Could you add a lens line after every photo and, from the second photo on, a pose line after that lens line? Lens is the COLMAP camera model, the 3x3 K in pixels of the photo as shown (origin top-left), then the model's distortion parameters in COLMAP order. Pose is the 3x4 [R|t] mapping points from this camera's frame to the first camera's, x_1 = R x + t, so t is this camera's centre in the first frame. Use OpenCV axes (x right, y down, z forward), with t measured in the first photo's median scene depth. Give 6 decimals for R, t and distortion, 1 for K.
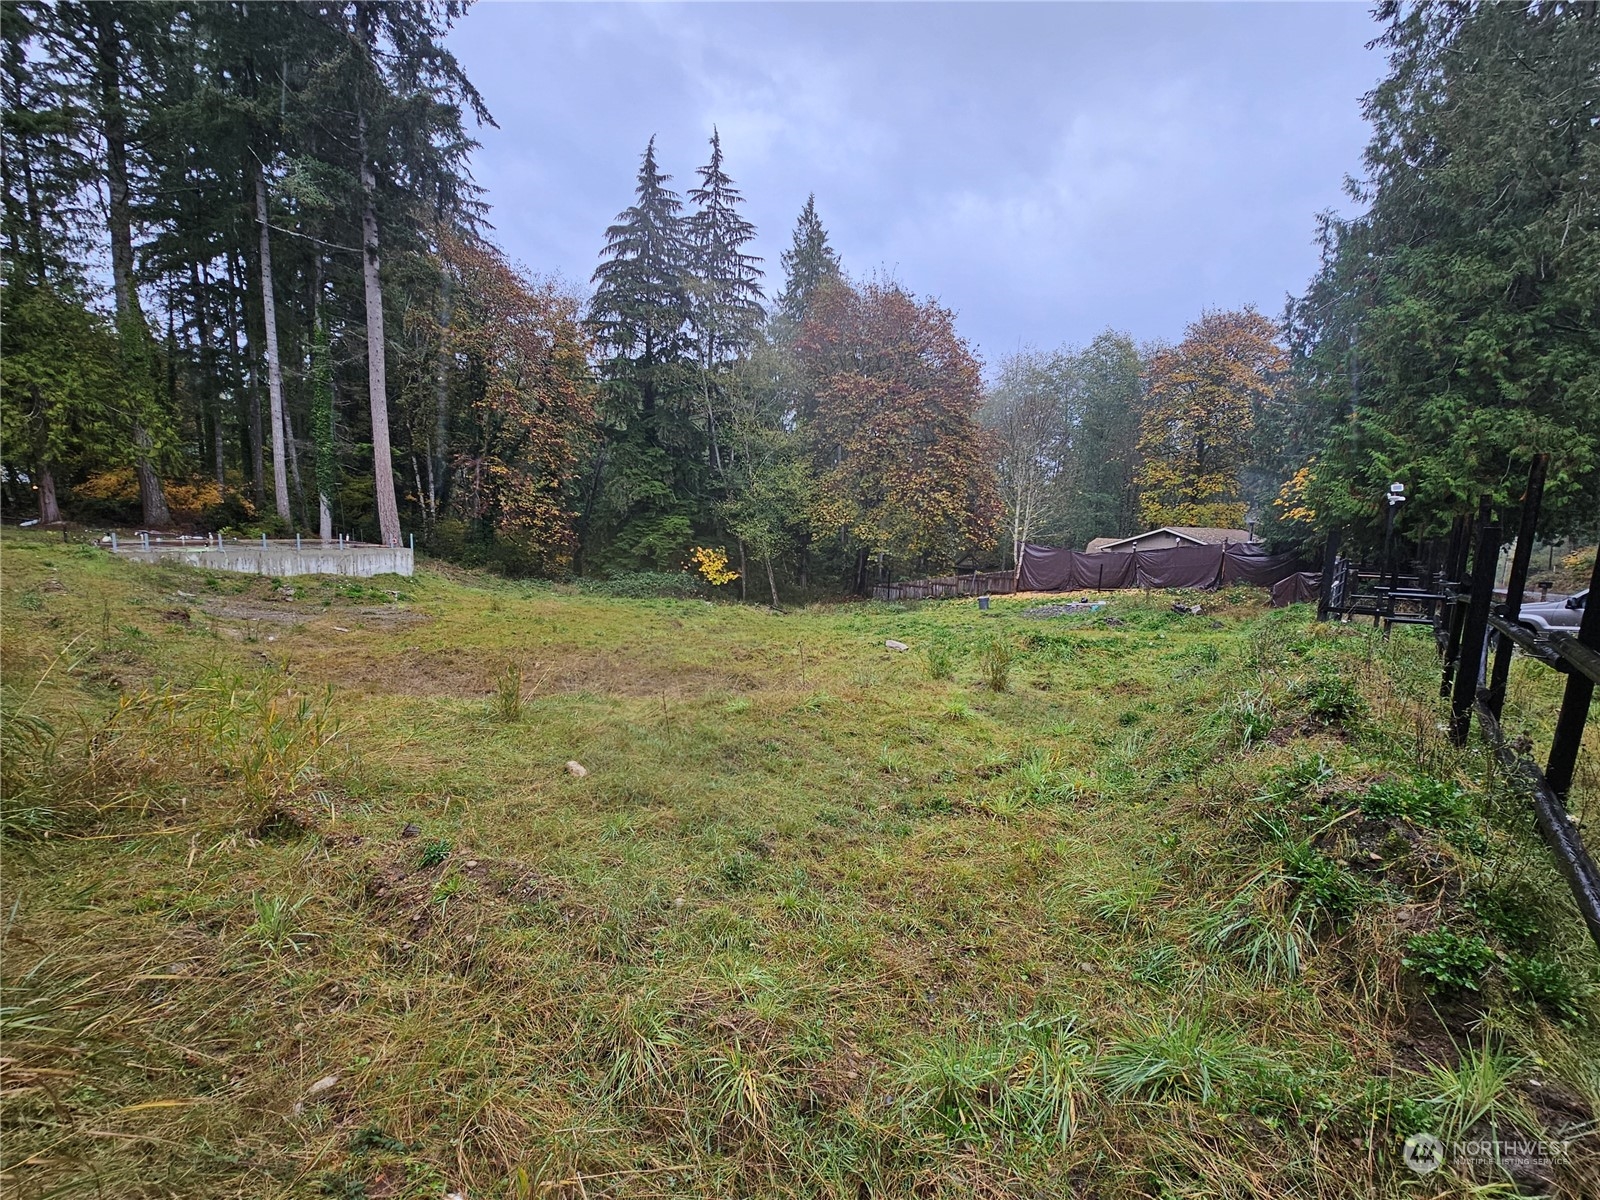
lens RADIAL K [[704.5, 0, 801.2], [0, 704.5, 620.3], [0, 0, 1]] dist [-0.000957, -0.000274]
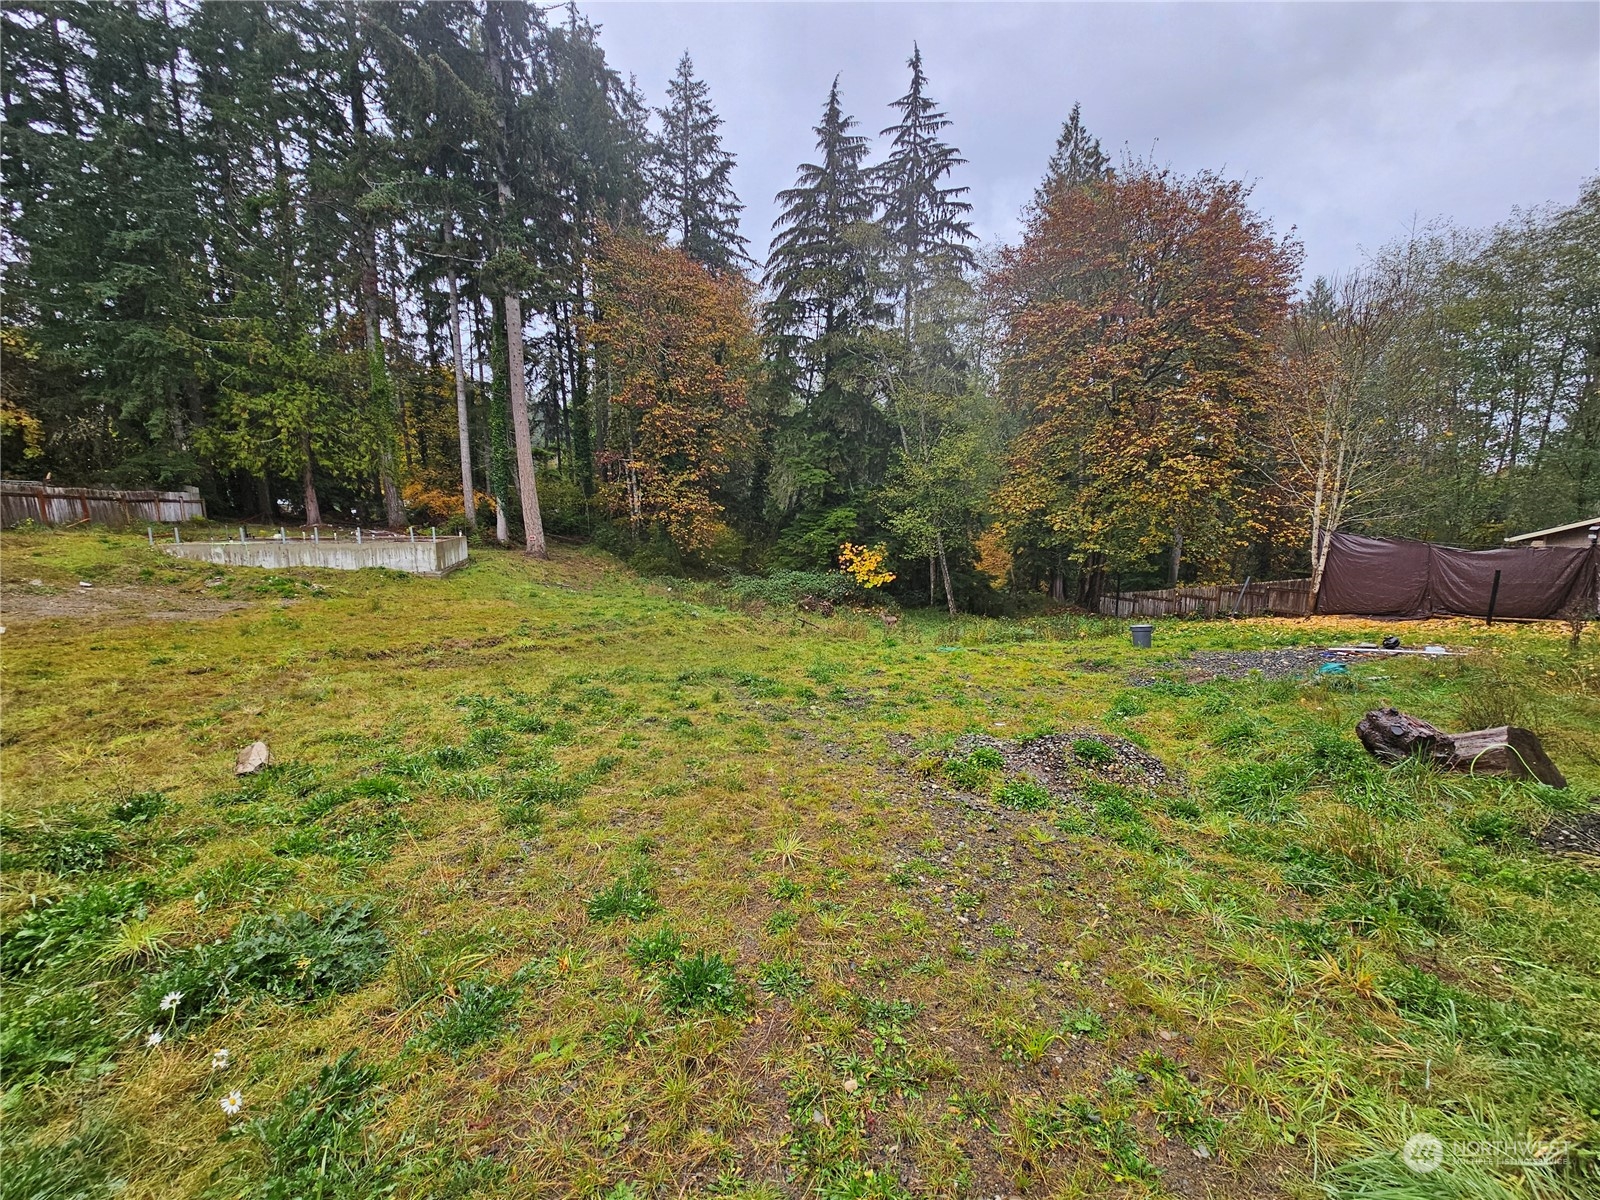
lens RADIAL K [[648.5, 0, 793.1], [0, 648.5, 616.9], [0, 0, 1]] dist [0.001001, -0.002118]
pose [[0.859558, 0.050668, -0.508521, 0.187453], [-0.050817, 0.998615, 0.013604, -0.021092], [0.508506, 0.014148, 0.860942, 0.277611]]
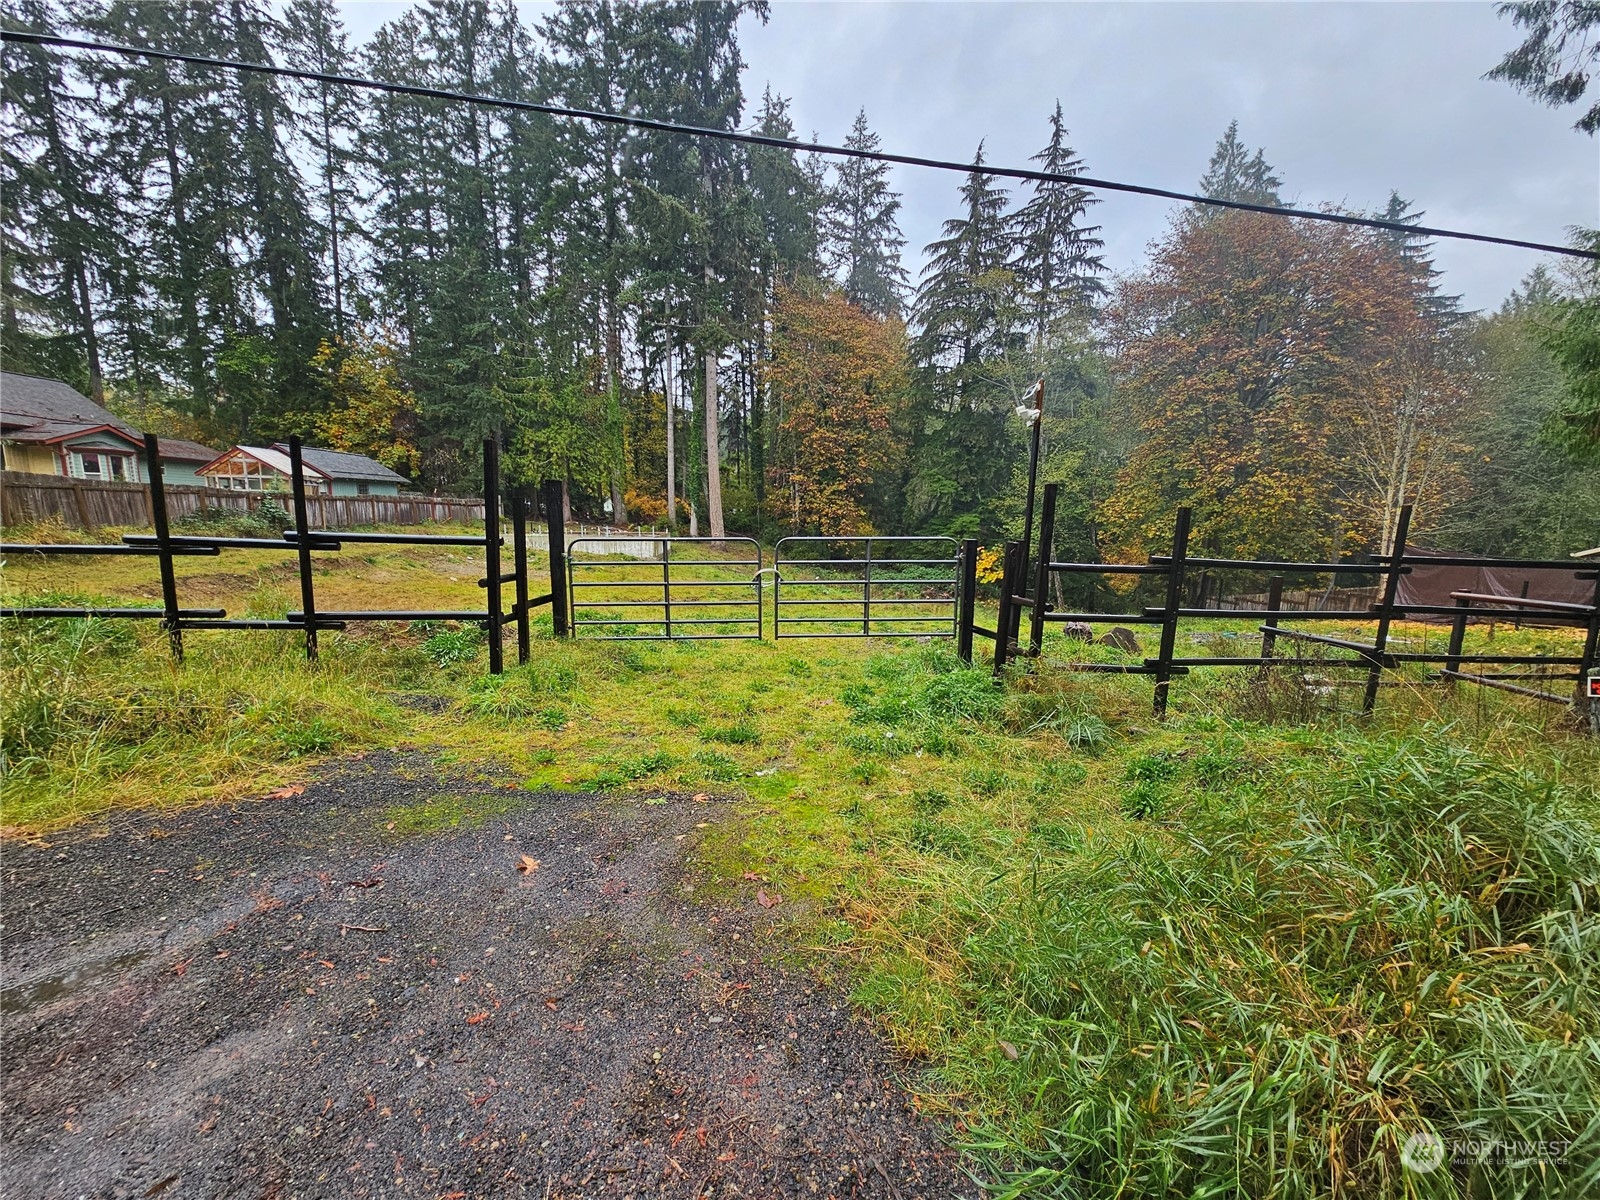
lens RADIAL K [[648.5, 0, 793.1], [0, 648.5, 616.9], [0, 0, 1]] dist [0.001001, -0.002118]
pose [[0.703763, 0.091674, -0.704495, 0.316370], [-0.096185, 0.994804, 0.033366, -0.007984], [0.703894, 0.044280, 0.708924, 0.169288]]
